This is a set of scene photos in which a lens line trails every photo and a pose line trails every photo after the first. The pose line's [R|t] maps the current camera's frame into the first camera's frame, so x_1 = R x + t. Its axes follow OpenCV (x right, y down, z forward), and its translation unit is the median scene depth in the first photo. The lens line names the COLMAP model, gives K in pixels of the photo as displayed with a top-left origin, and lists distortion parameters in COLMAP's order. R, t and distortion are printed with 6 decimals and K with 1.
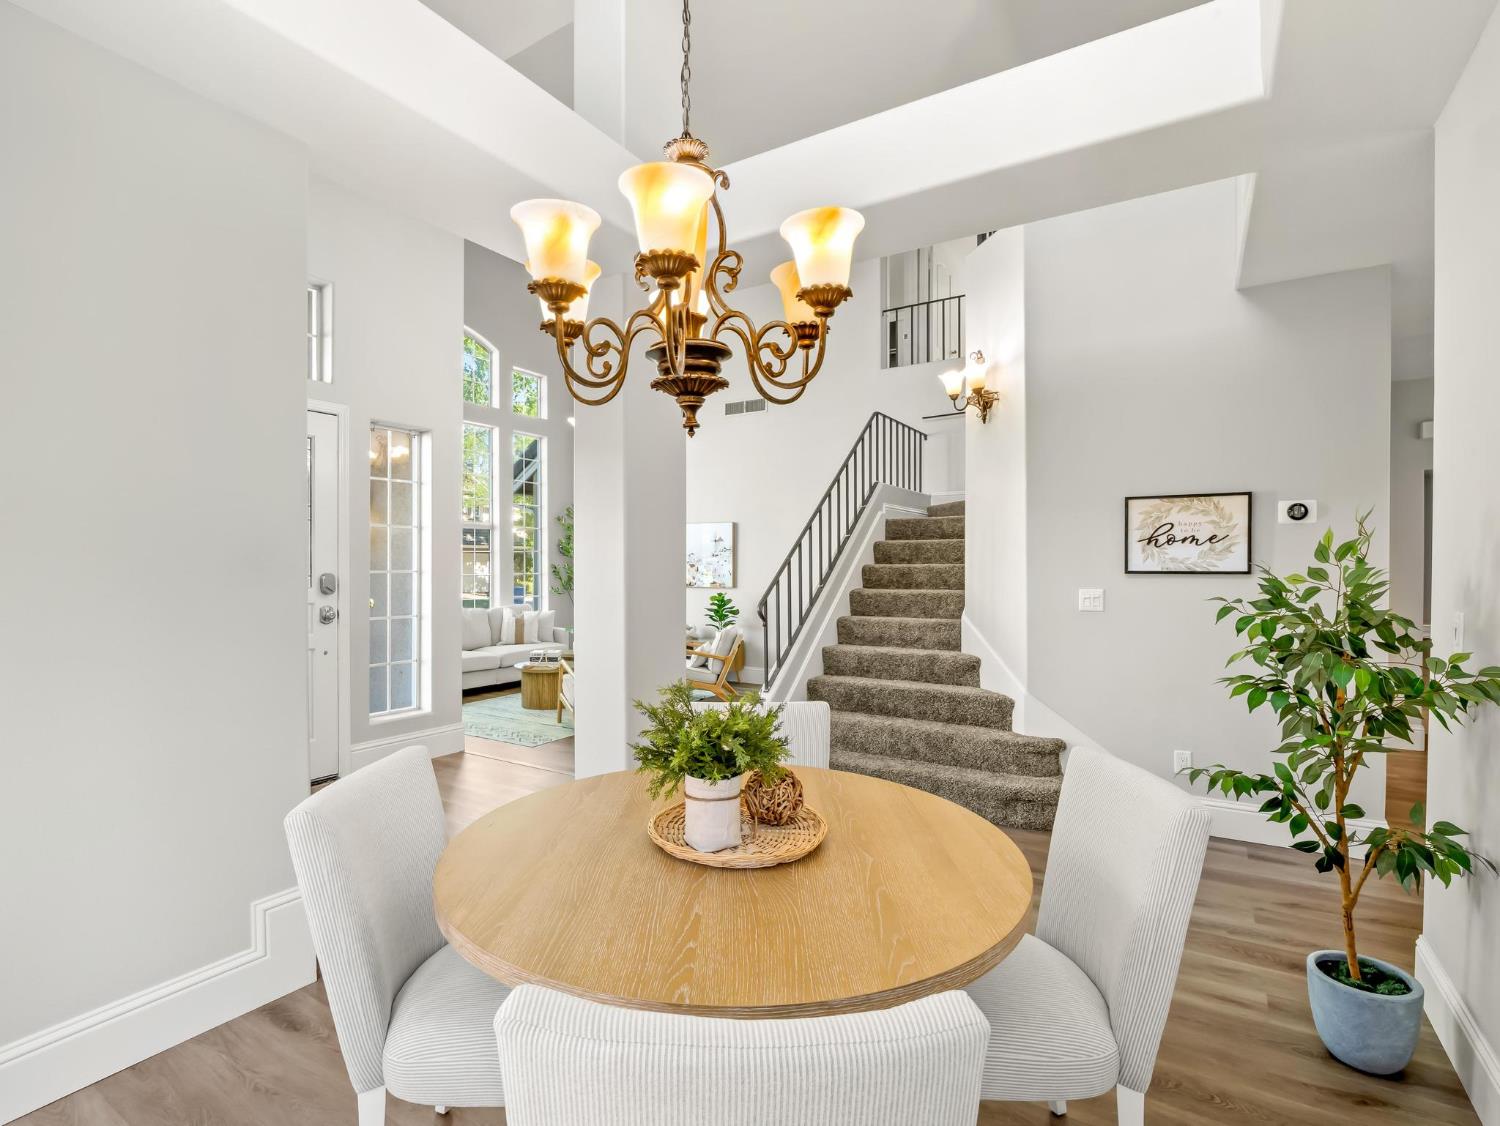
lens RADIAL K [[727.1, 0, 726.5], [0, 727.1, 565.8], [0, 0, 1]] dist [-0.009963, -0.004710]
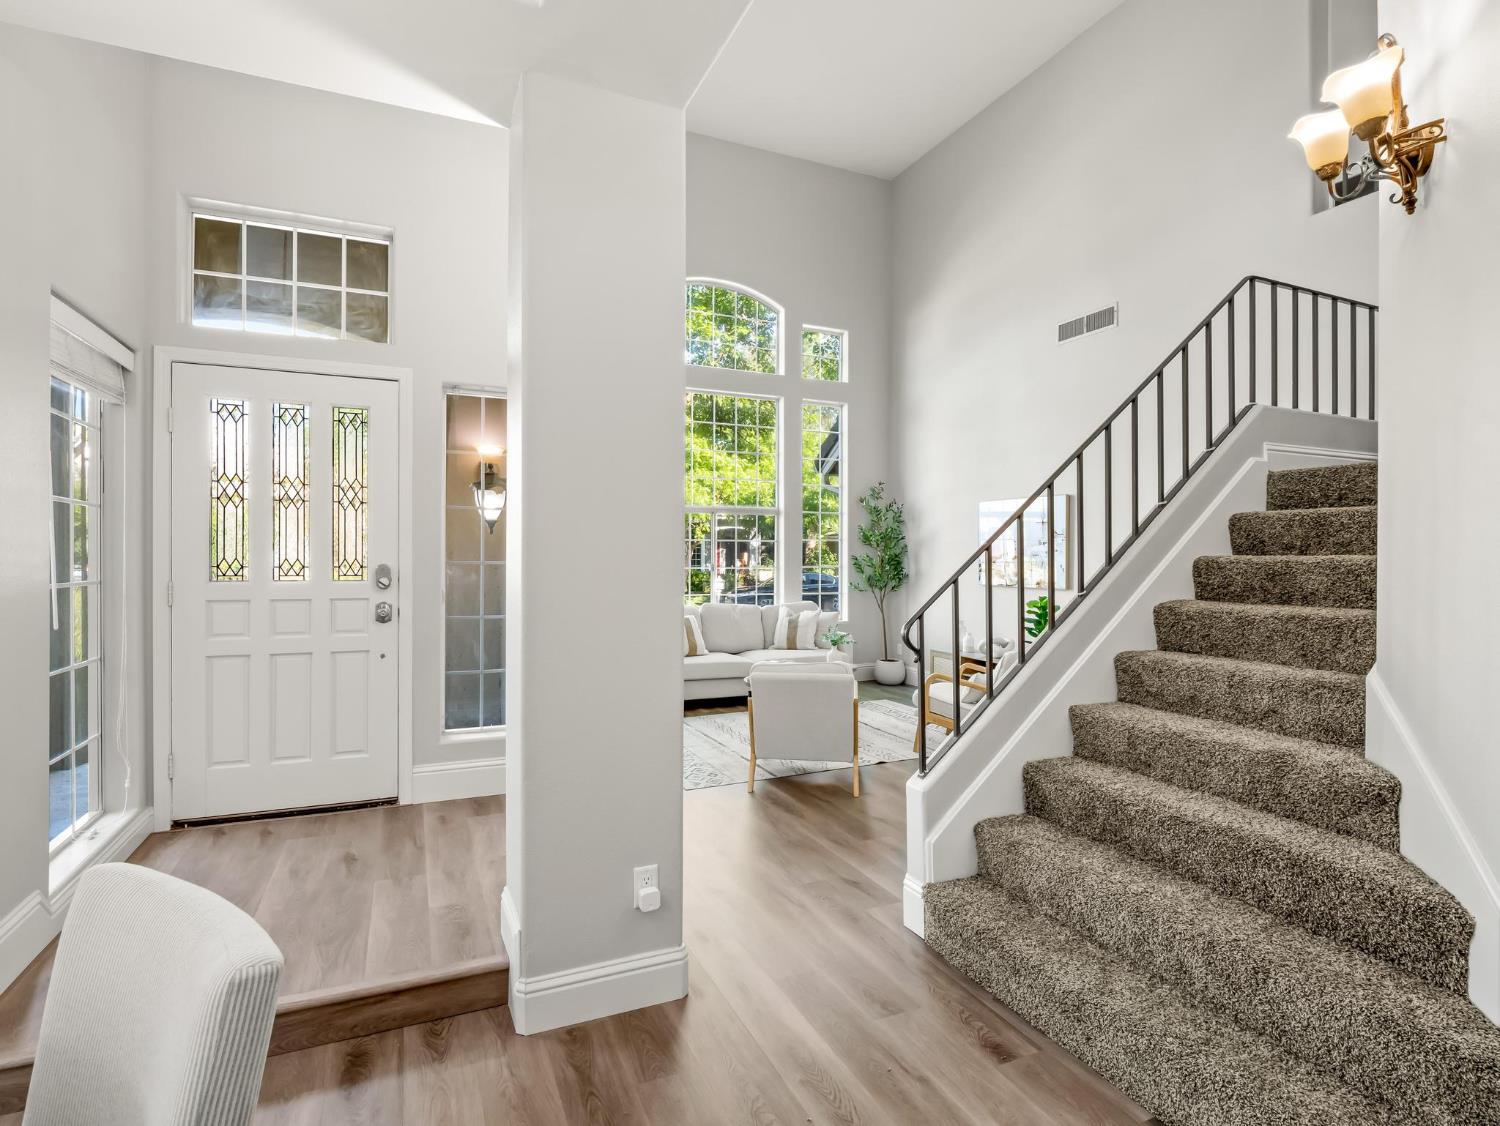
lens RADIAL K [[750.8, 0, 737.5], [0, 750.8, 559.4], [0, 0, 1]] dist [-0.009929, -0.001694]
pose [[0.832059, 0.004595, -0.554668, 0.229788], [-0.003309, 0.999989, 0.003319, -0.000014], [0.554677, -0.000926, 0.832065, 0.372560]]
